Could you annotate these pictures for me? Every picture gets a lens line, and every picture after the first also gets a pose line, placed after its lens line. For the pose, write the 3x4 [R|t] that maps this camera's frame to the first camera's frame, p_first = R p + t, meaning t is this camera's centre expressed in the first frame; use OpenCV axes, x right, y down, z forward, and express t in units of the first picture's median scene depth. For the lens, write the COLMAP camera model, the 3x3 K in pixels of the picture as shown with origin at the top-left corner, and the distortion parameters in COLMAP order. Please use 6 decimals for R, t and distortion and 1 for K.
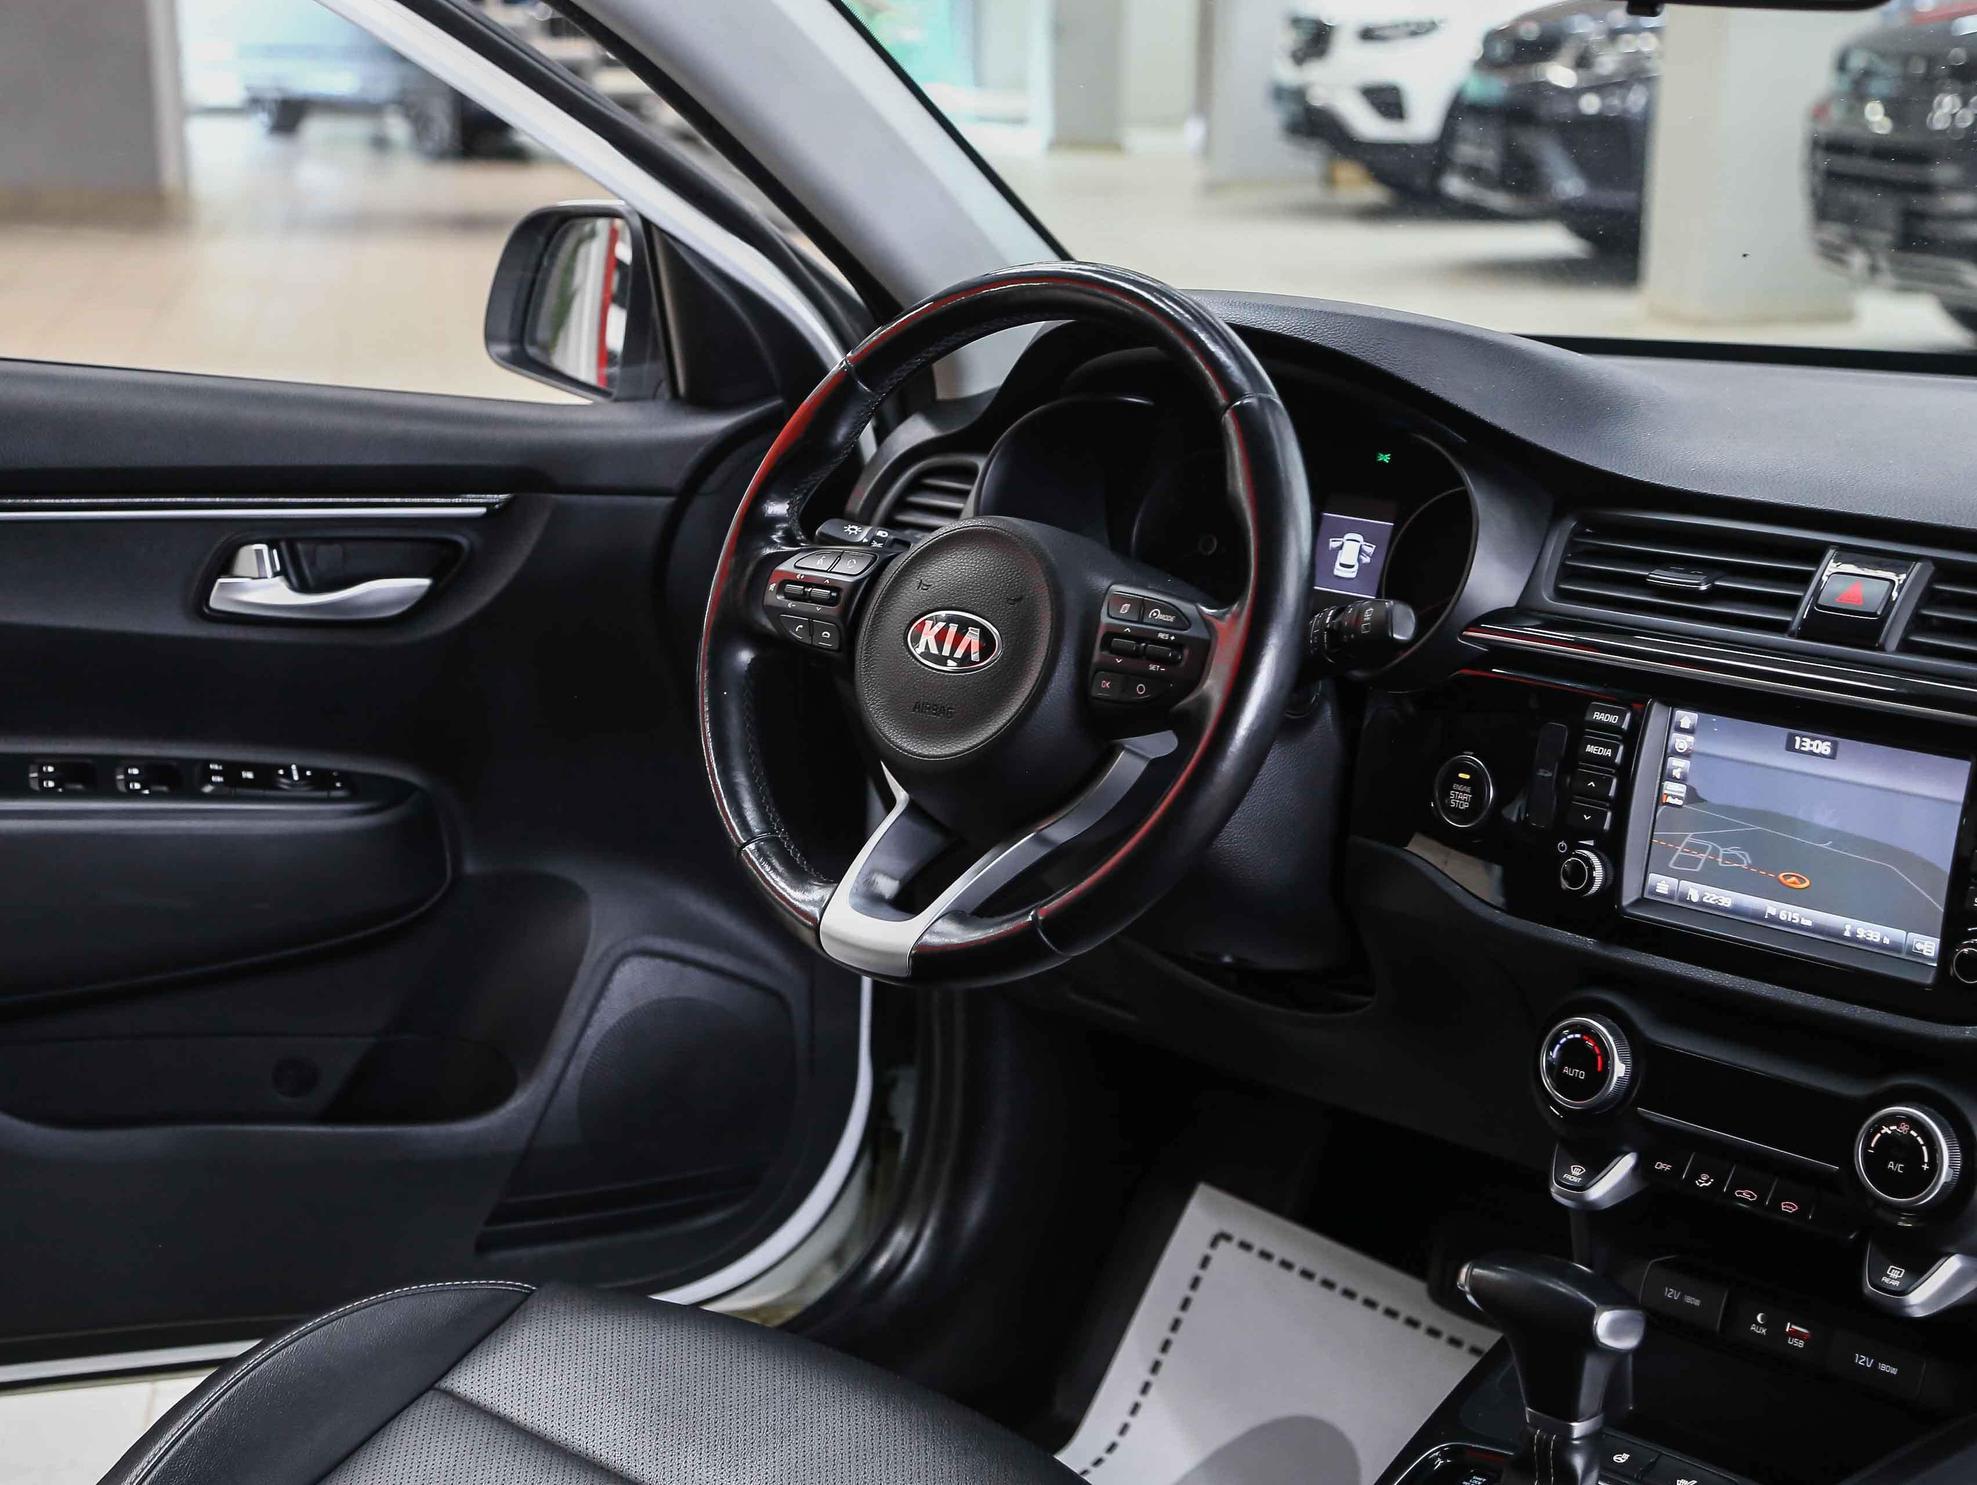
lens RADIAL K [[3336.5, 0, 986.9], [0, 3336.5, 794.6], [0, 0, 1]] dist [0.217471, 0.025817]
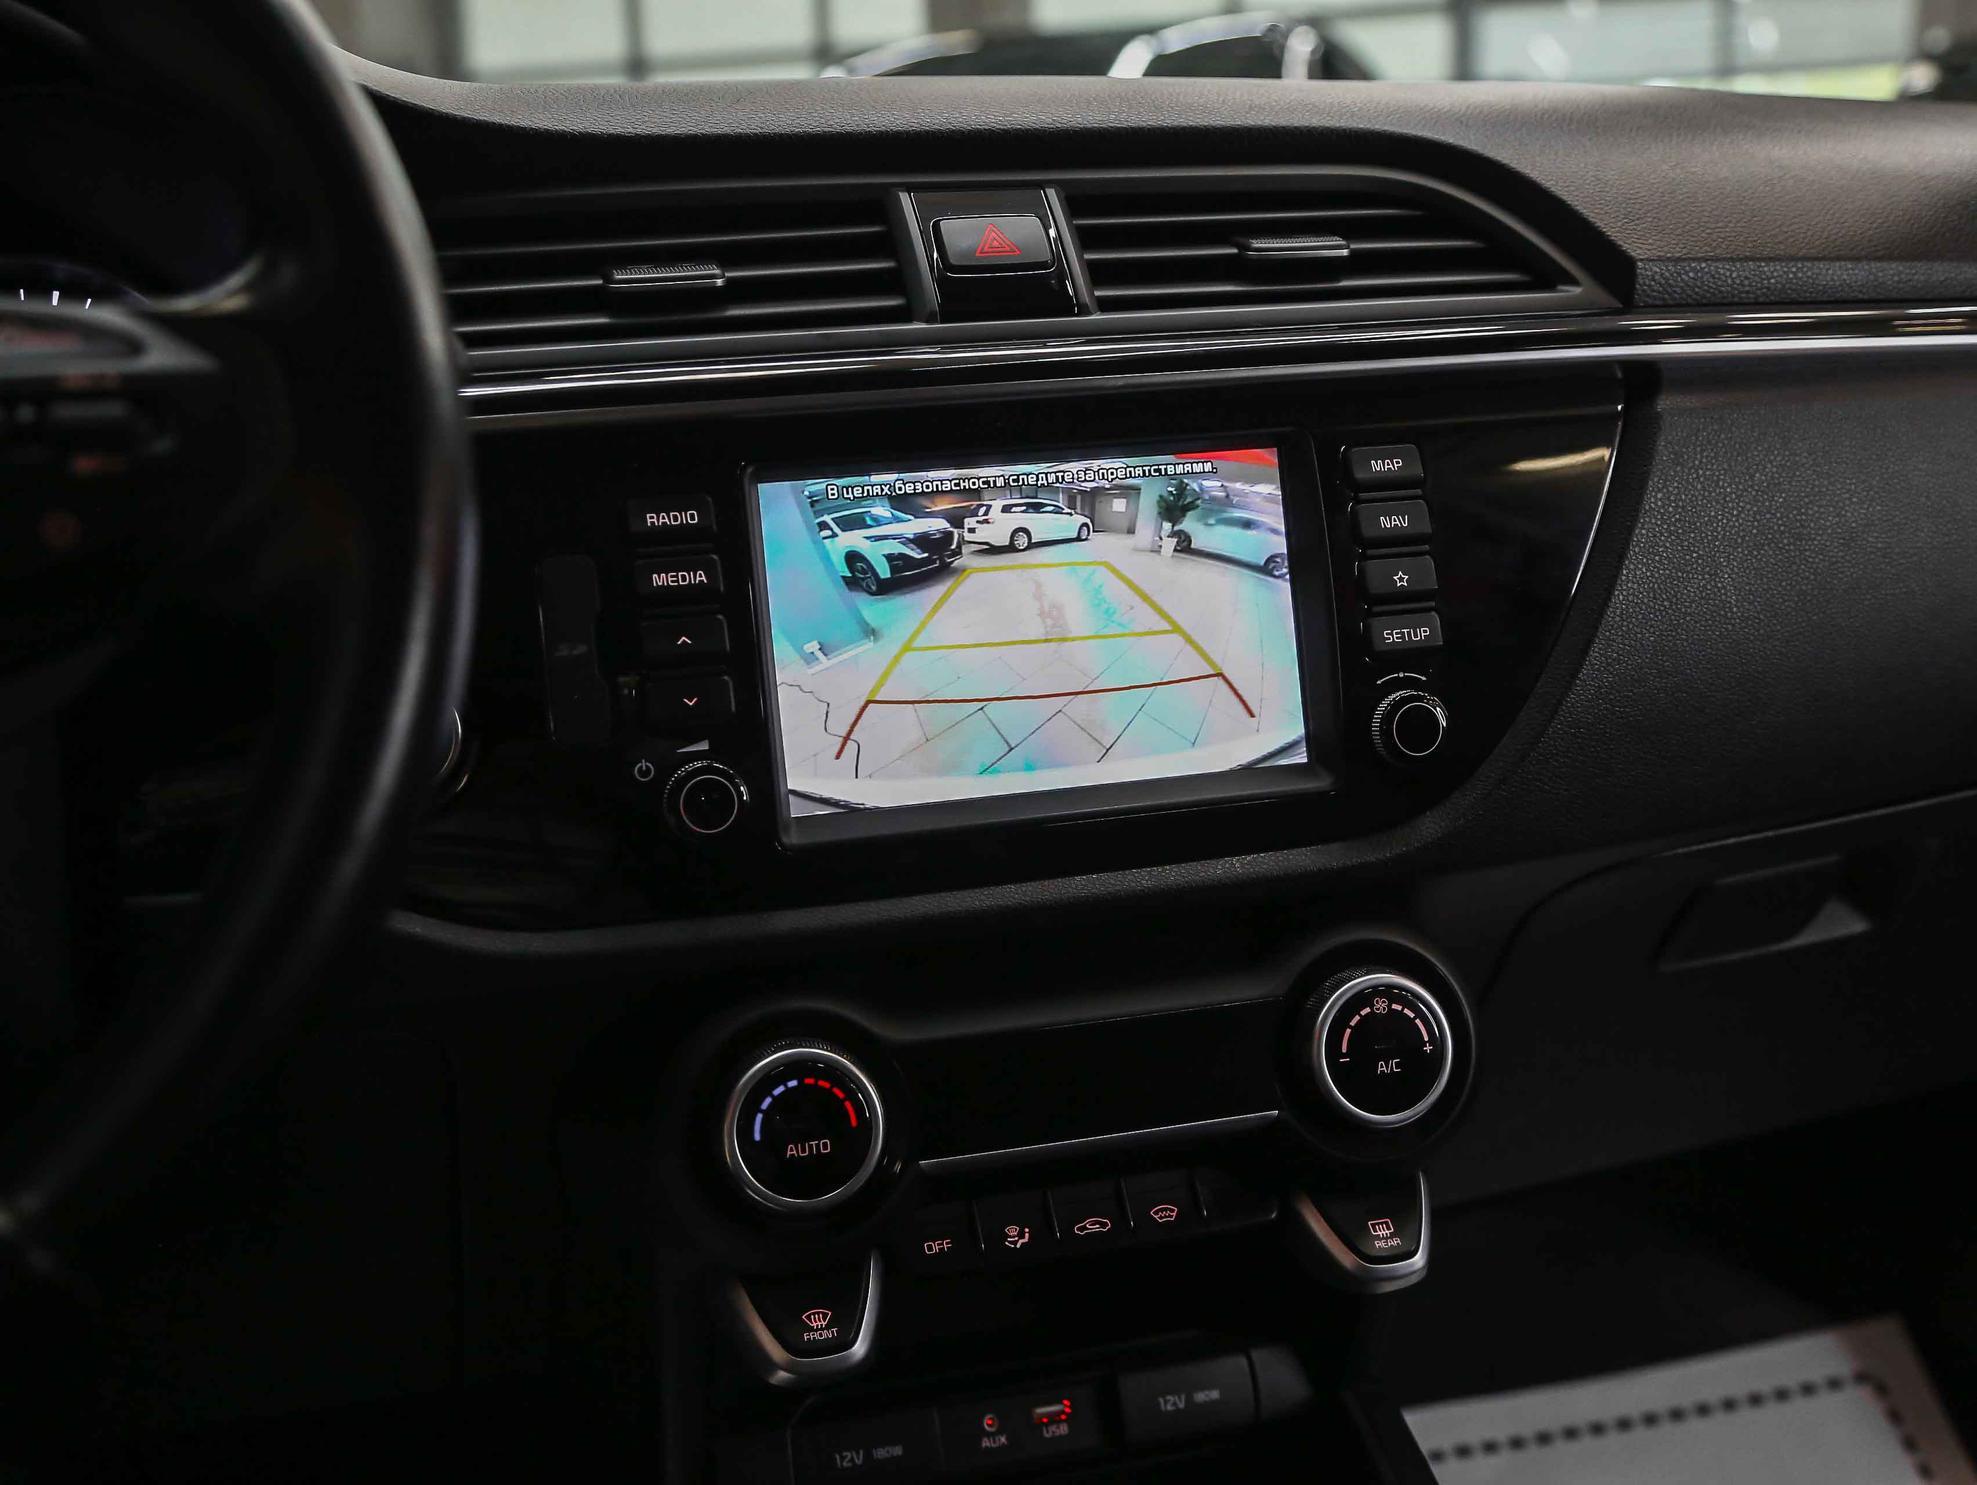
lens RADIAL K [[2312.0, 0, 988.5], [0, 2312.0, 742.5], [0, 0, 1]] dist [0.013927, 0.007706]
pose [[0.489907, -0.198213, 0.848942, -0.112219], [0.264974, 0.961593, 0.071605, -0.000837], [-0.830530, 0.189868, 0.523612, 0.711103]]
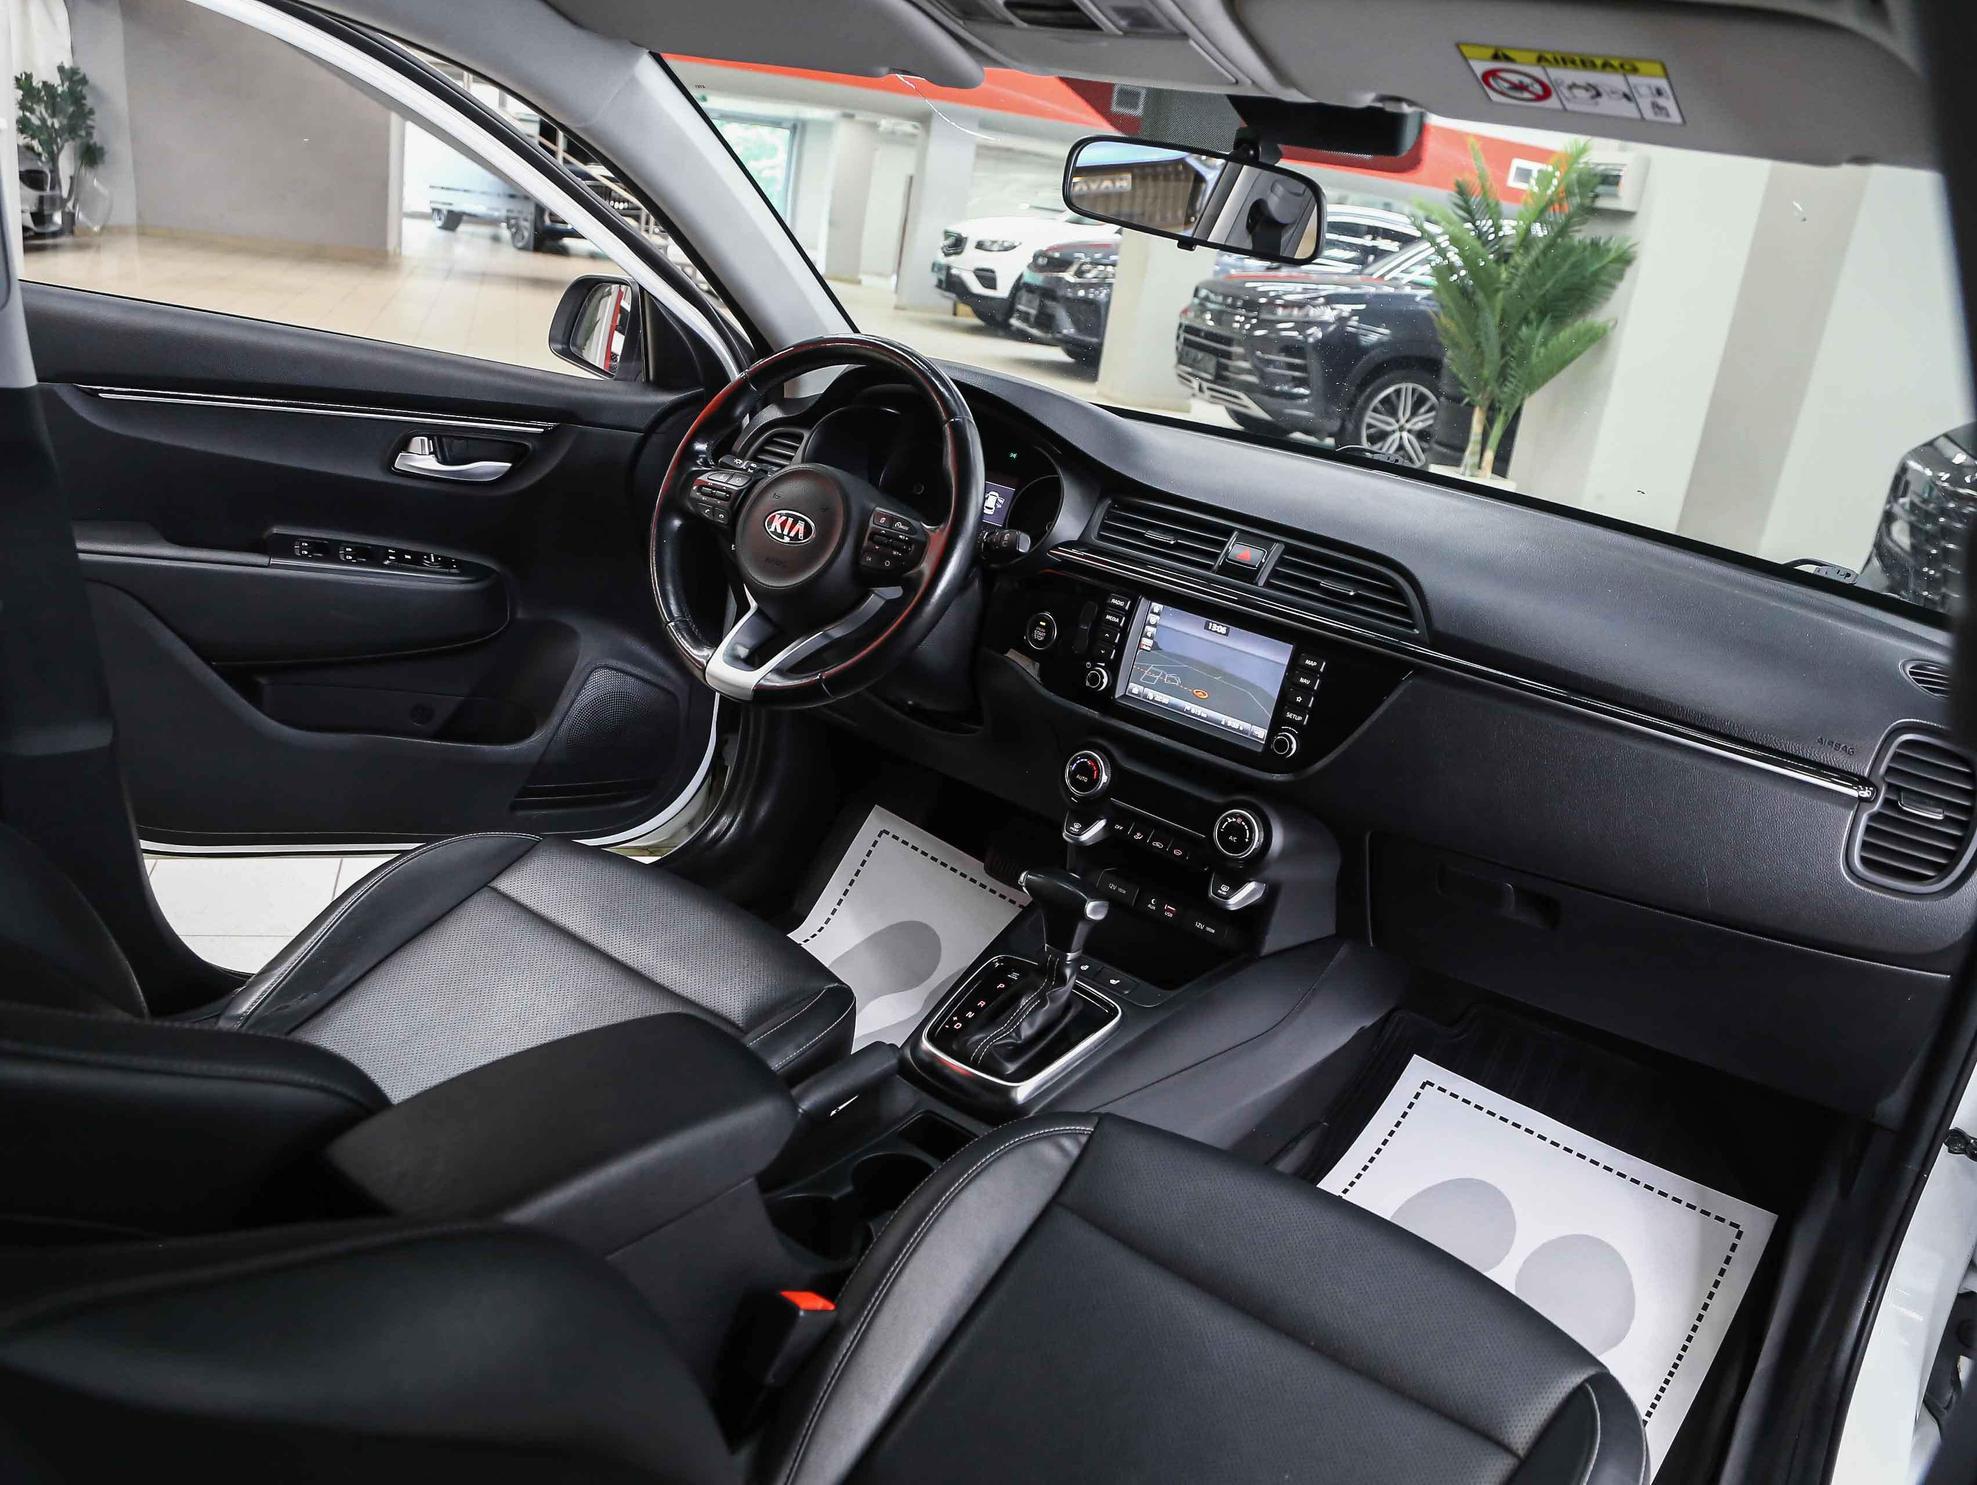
lens RADIAL K [[1574.9, 0, 987.4], [0, 1574.9, 775.7], [0, 0, 1]] dist [-0.091099, 0.004905]
pose [[0.984612, 0.085097, 0.152639, -0.022123], [-0.101793, 0.989236, 0.105120, -0.010639], [-0.142050, -0.119040, 0.982676, 0.083371]]
